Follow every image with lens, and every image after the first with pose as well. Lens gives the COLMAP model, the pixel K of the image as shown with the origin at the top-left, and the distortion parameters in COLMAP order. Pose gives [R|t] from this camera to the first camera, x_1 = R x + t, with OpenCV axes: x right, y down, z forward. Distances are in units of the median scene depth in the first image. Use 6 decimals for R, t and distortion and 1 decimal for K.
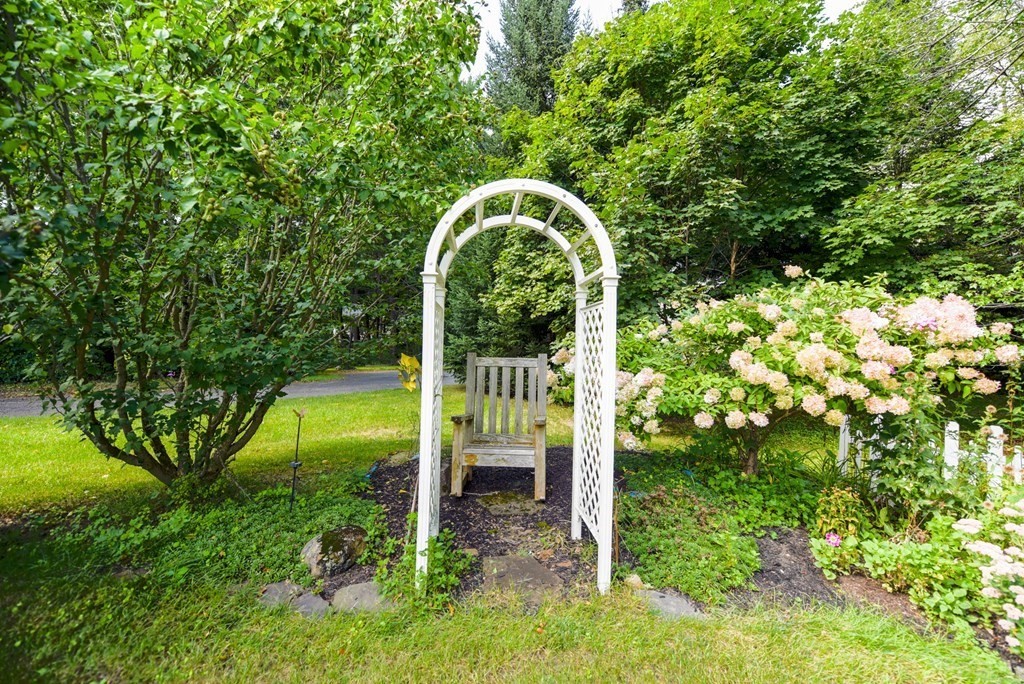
lens RADIAL K [[425.1, 0, 512.0], [0, 425.1, 342.0], [0, 0, 1]] dist [-0.015172, -0.000323]
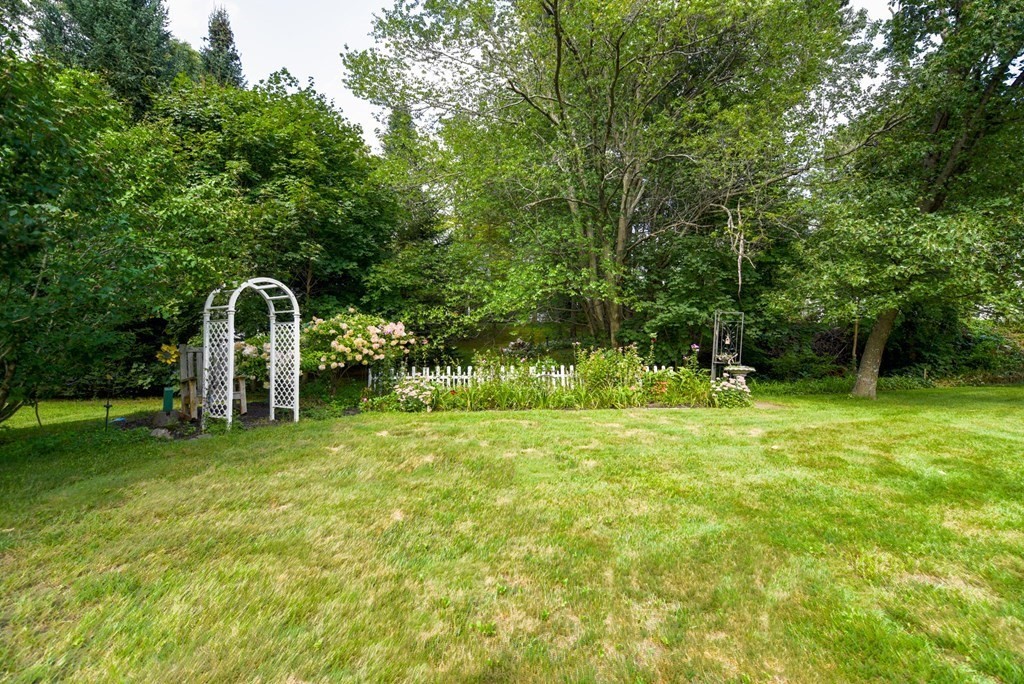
lens RADIAL K [[425.1, 0, 512.0], [0, 425.1, 342.0], [0, 0, 1]] dist [-0.015172, -0.000323]
pose [[0.566288, -0.005753, 0.824187, -0.963101], [0.008901, 0.999960, 0.000864, 0.034670], [-0.824159, 0.006847, 0.566316, -1.342779]]
